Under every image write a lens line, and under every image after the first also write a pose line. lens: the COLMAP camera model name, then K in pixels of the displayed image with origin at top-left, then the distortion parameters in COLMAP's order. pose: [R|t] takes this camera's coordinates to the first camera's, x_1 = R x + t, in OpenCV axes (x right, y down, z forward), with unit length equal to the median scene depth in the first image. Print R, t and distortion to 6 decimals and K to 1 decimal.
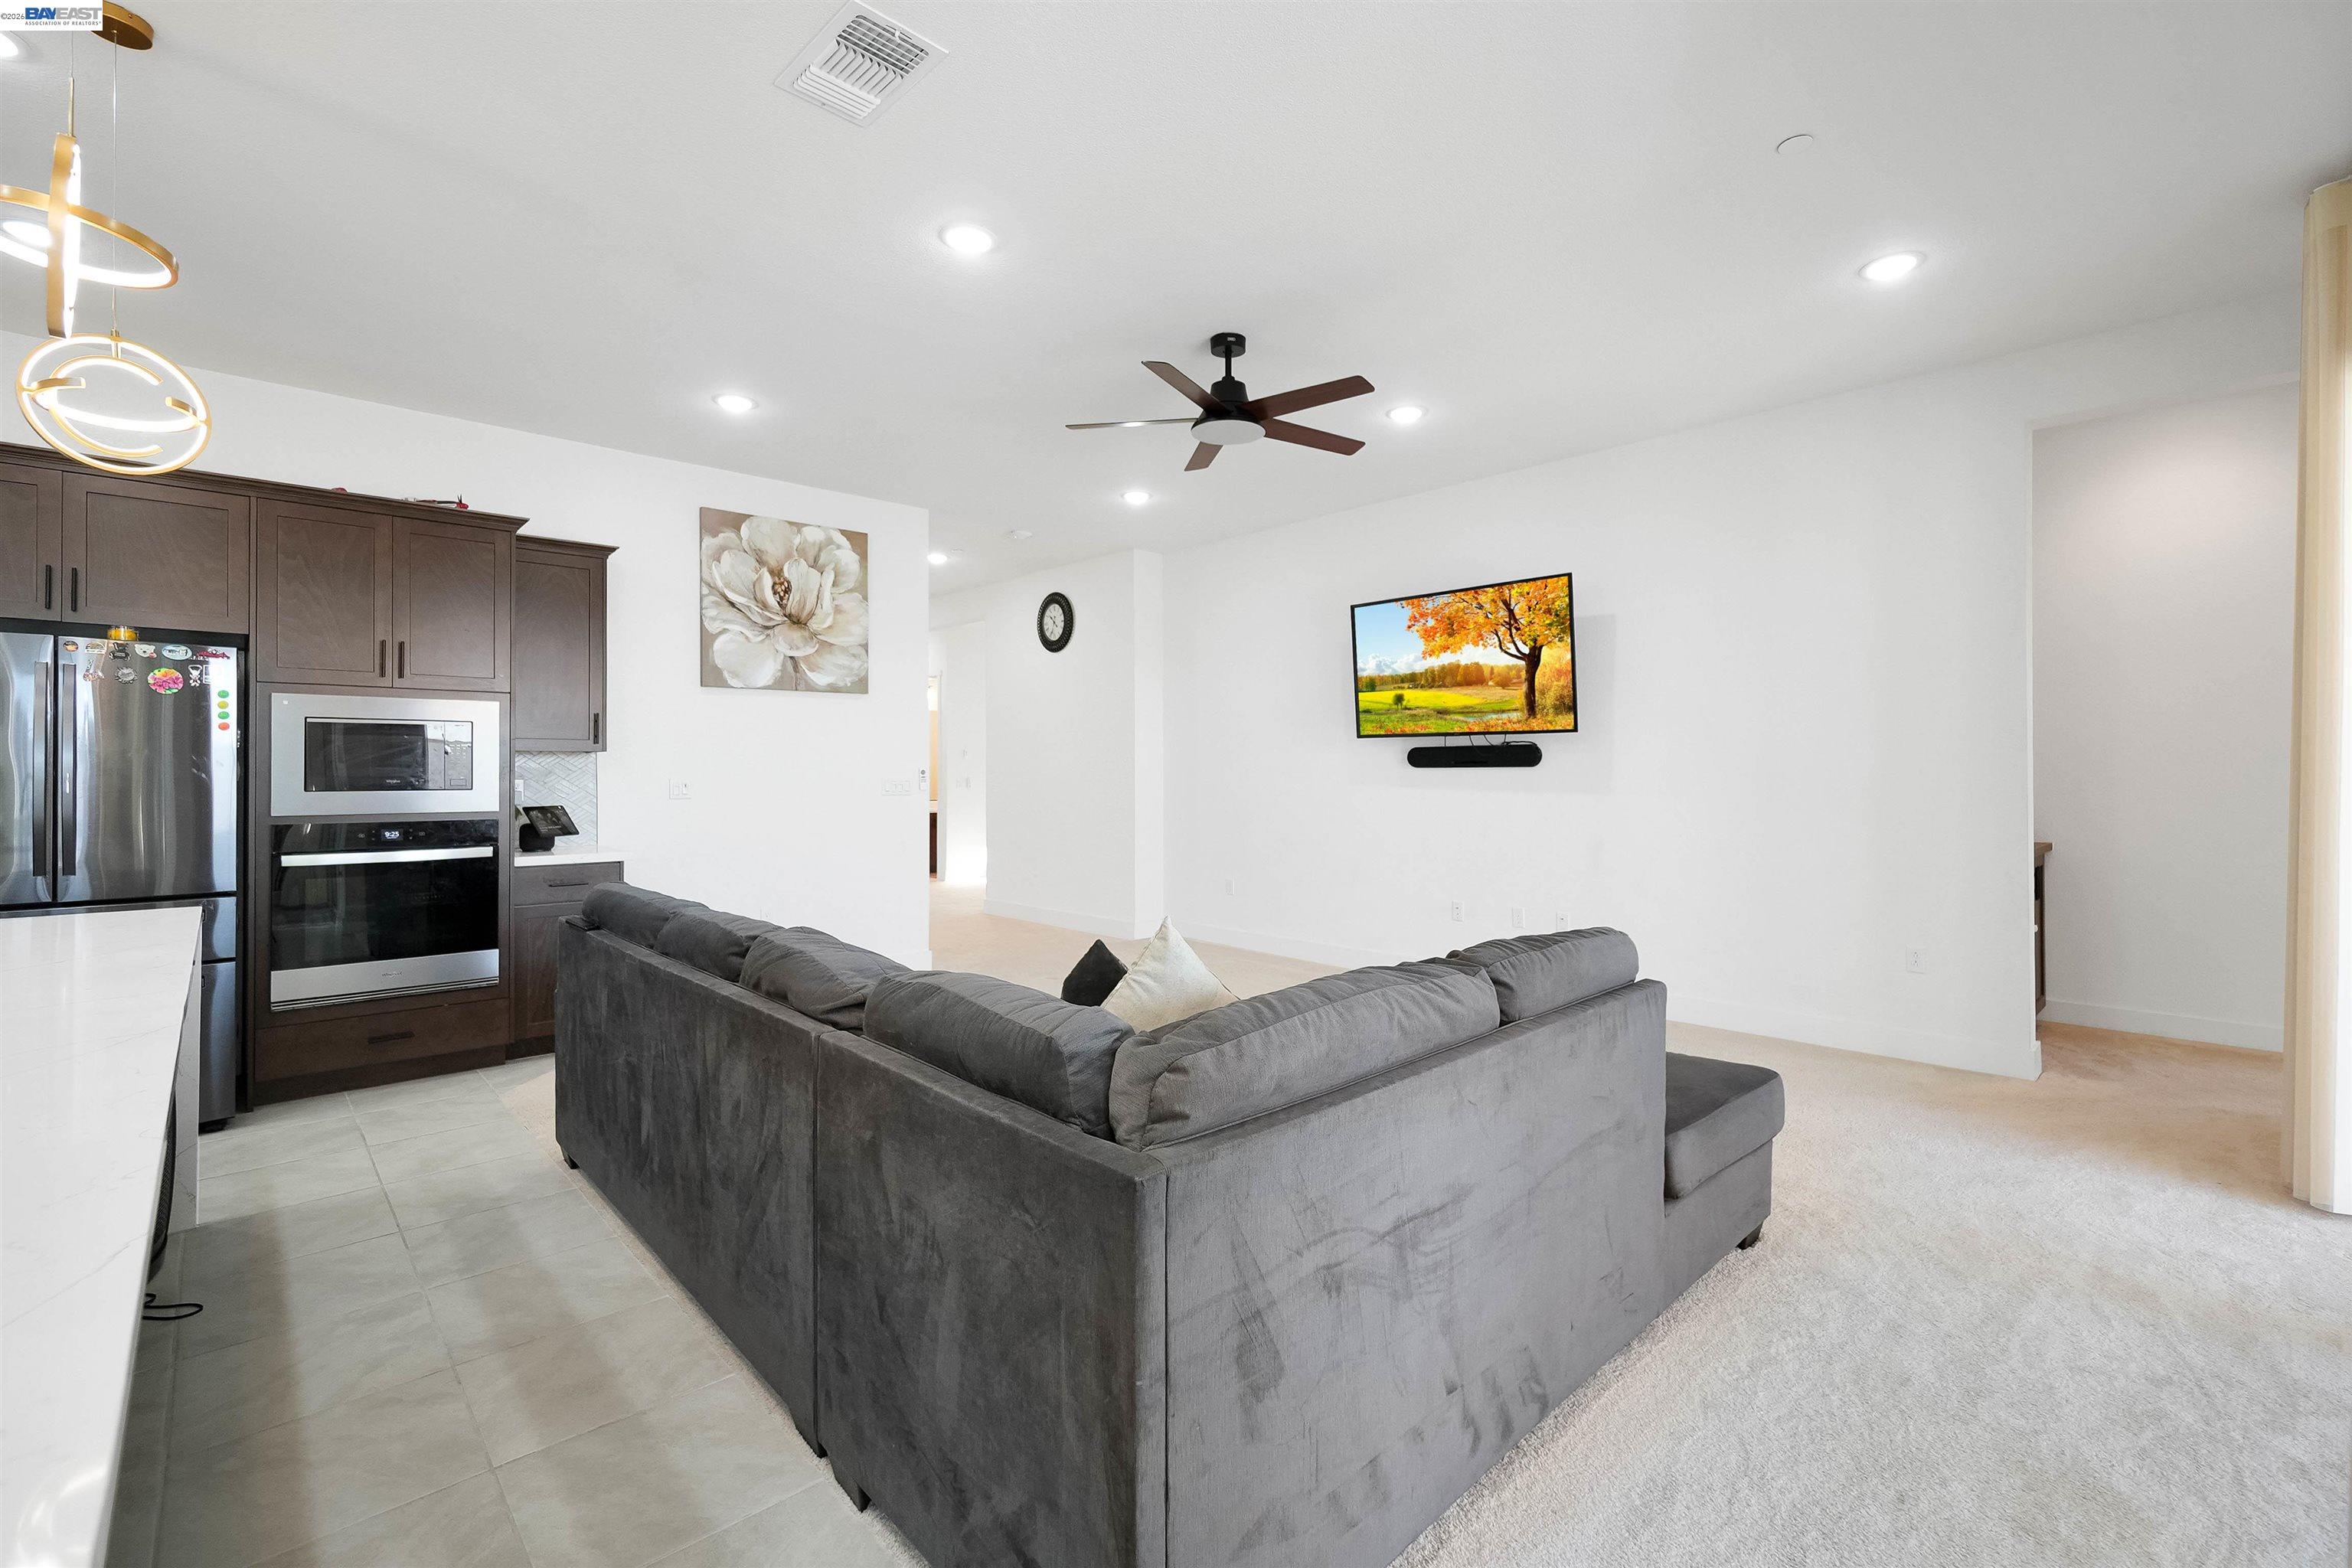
lens RADIAL K [[1011.7, 0, 1175.0], [0, 1011.7, 776.1], [0, 0, 1]] dist [0.001093, 0.002571]
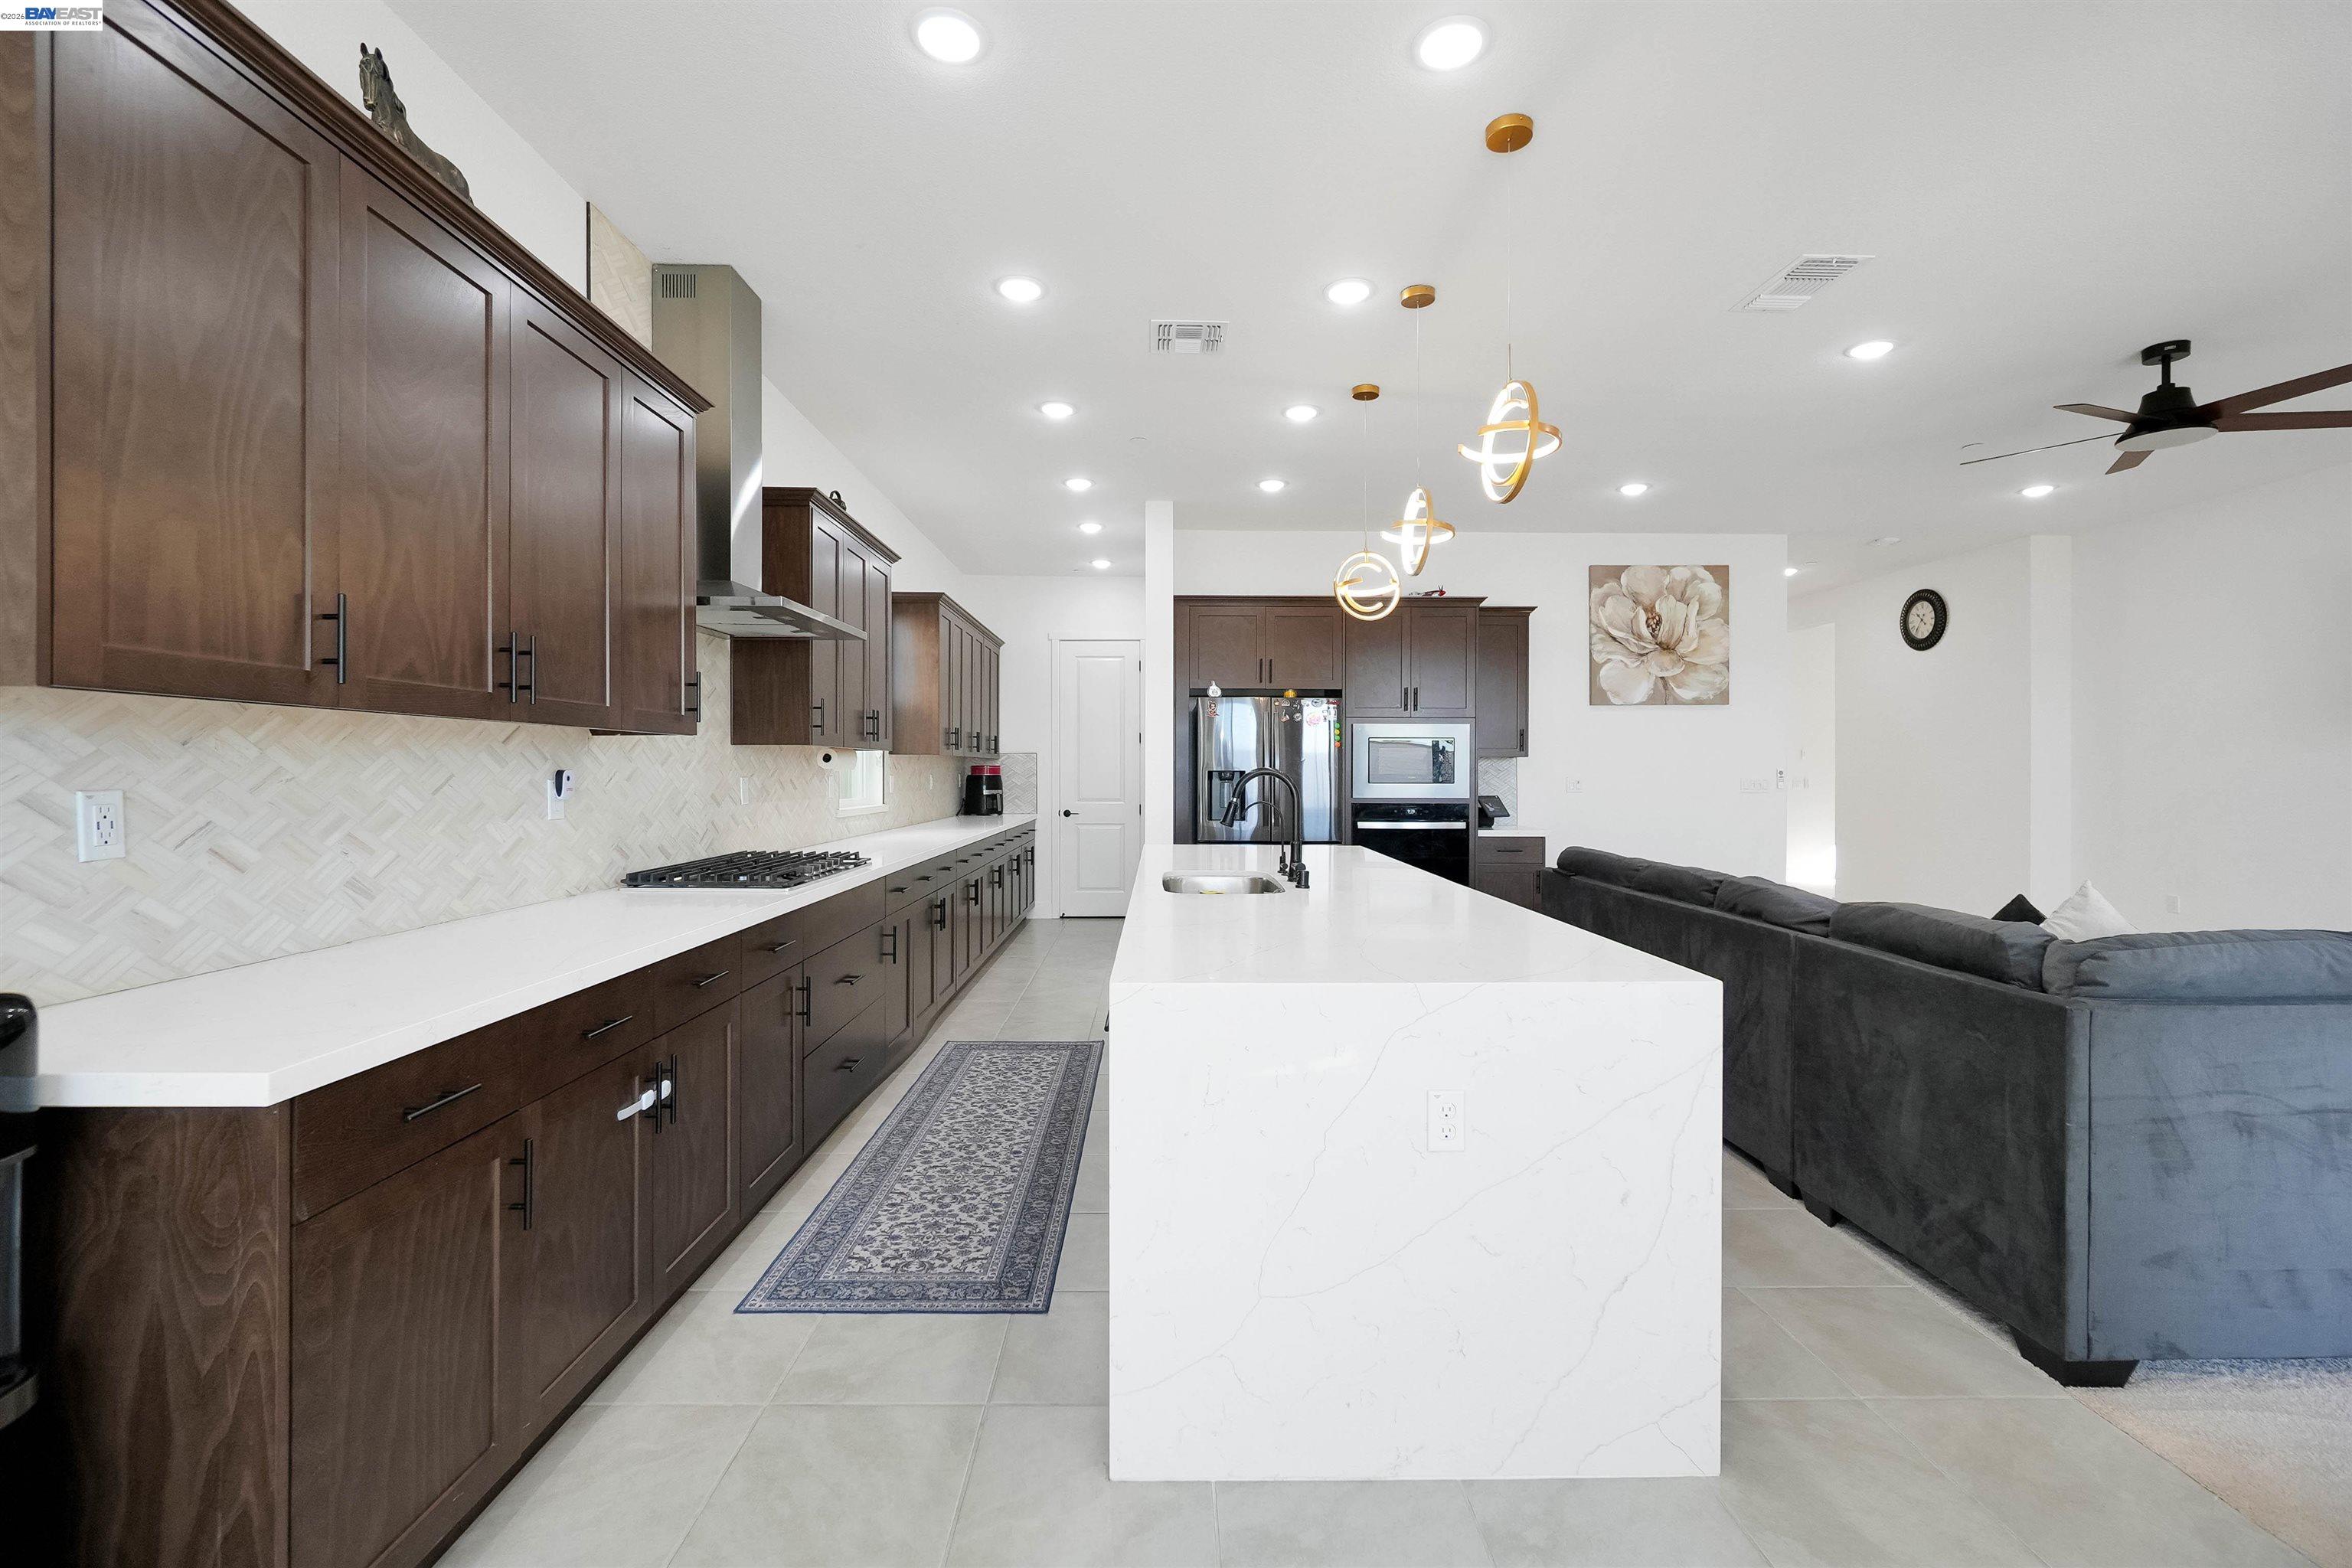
lens RADIAL K [[1011.7, 0, 1166.9], [0, 1011.7, 776.0], [0, 0, 1]] dist [0.001093, 0.002571]
pose [[0.742398, 0.005274, -0.669938, -0.010202], [-0.003954, 0.999986, 0.003491, -0.001578], [0.669947, 0.000057, 0.742409, -0.673041]]
